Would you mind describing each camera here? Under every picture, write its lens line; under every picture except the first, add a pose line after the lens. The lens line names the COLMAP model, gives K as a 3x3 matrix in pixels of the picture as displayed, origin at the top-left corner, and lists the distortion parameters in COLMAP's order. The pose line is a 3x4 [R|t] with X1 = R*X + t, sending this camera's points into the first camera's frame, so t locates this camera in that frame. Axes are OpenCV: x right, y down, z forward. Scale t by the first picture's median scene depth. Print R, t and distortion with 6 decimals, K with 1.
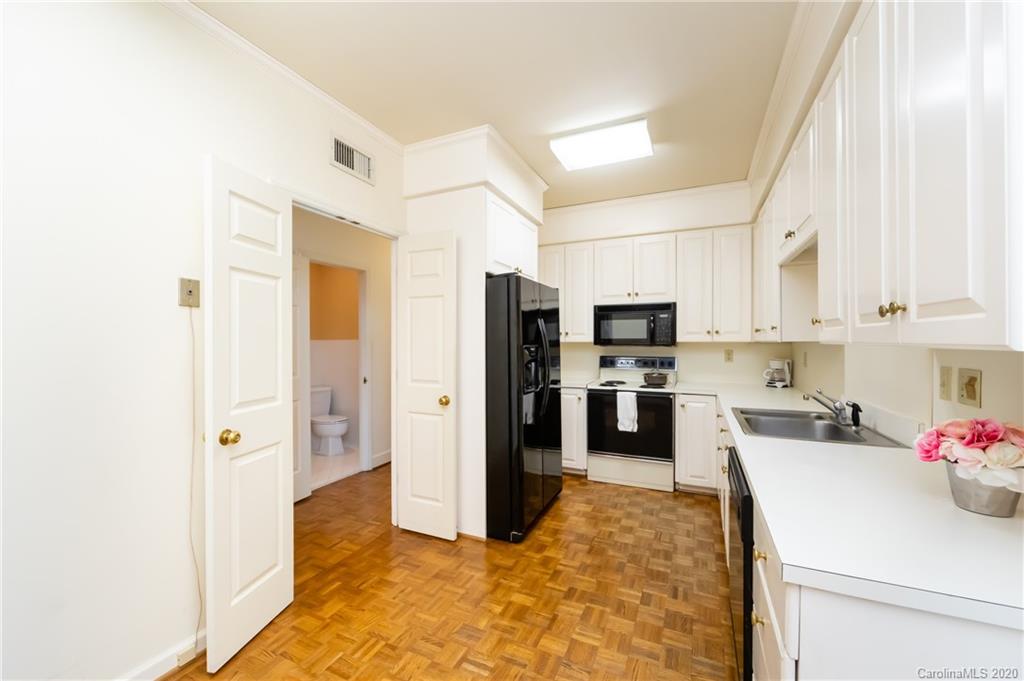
lens RADIAL K [[402.8, 0, 512.2], [0, 402.8, 341.7], [0, 0, 1]] dist [-0.006066, -0.000159]
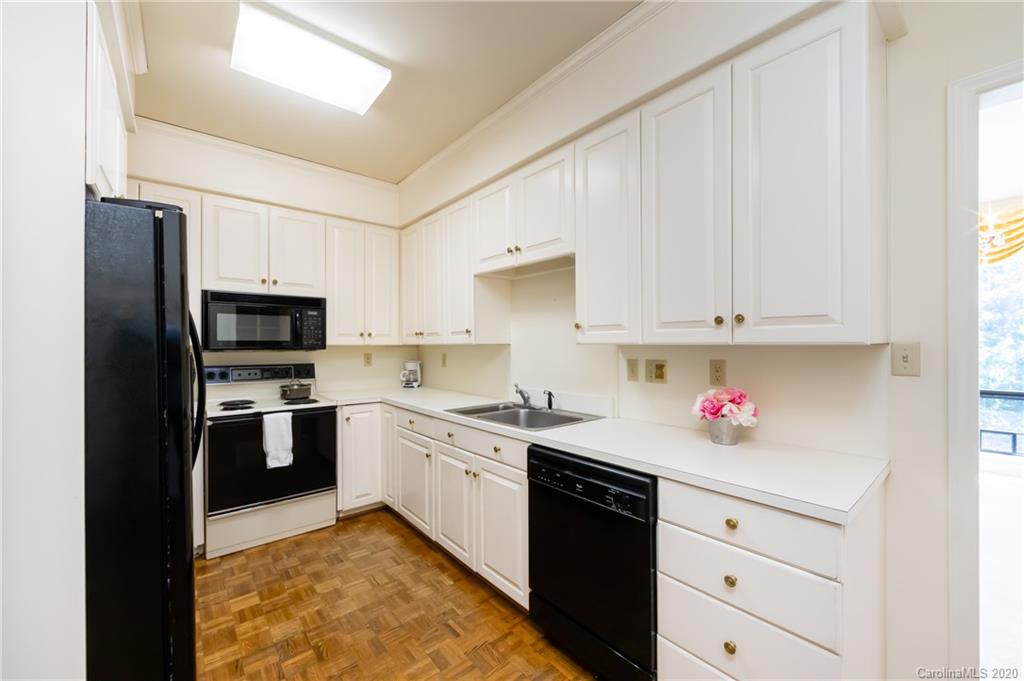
lens RADIAL K [[402.8, 0, 512.2], [0, 402.8, 341.7], [0, 0, 1]] dist [-0.006066, -0.000159]
pose [[0.423634, 0.007341, 0.905804, -0.206267], [0.004229, 0.999940, -0.010082, 0.003506], [-0.905823, 0.008101, 0.423578, 0.309349]]
